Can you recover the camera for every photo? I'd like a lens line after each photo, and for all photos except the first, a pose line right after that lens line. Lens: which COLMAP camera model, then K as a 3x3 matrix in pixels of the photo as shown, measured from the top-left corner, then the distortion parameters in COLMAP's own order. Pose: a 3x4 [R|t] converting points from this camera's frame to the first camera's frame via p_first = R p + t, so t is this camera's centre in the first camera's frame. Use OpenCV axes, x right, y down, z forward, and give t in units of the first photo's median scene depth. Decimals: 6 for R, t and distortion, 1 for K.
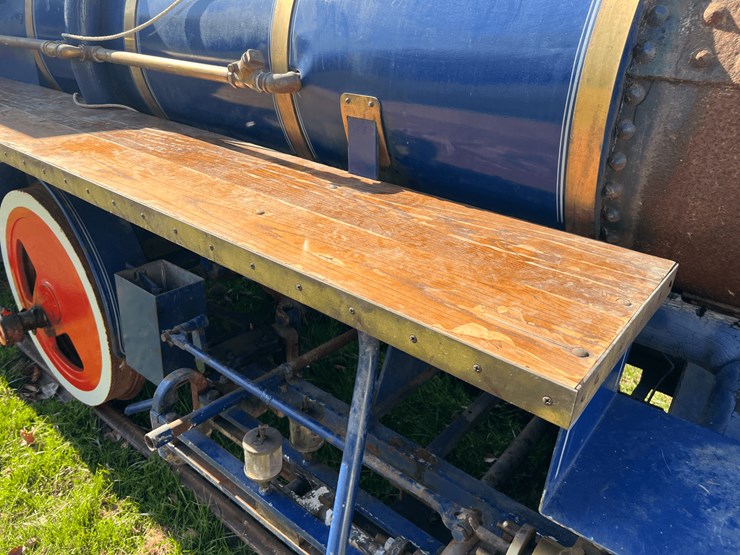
lens RADIAL K [[548.0, 0, 370.0], [0, 548.0, 277.5], [0, 0, 1]] dist [0.003792, -0.006628]
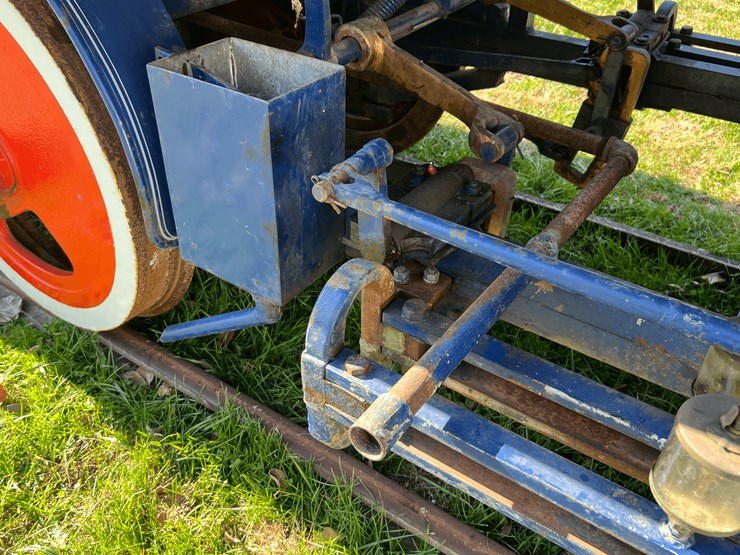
lens RADIAL K [[619.2, 0, 370.0], [0, 619.2, 277.5], [0, 0, 1]] dist [0.003196, 0.008030]
pose [[0.995809, -0.070598, 0.058147, -0.270263], [0.056052, 0.973446, 0.221949, 0.051181], [-0.072272, -0.217759, 0.973323, 0.372949]]
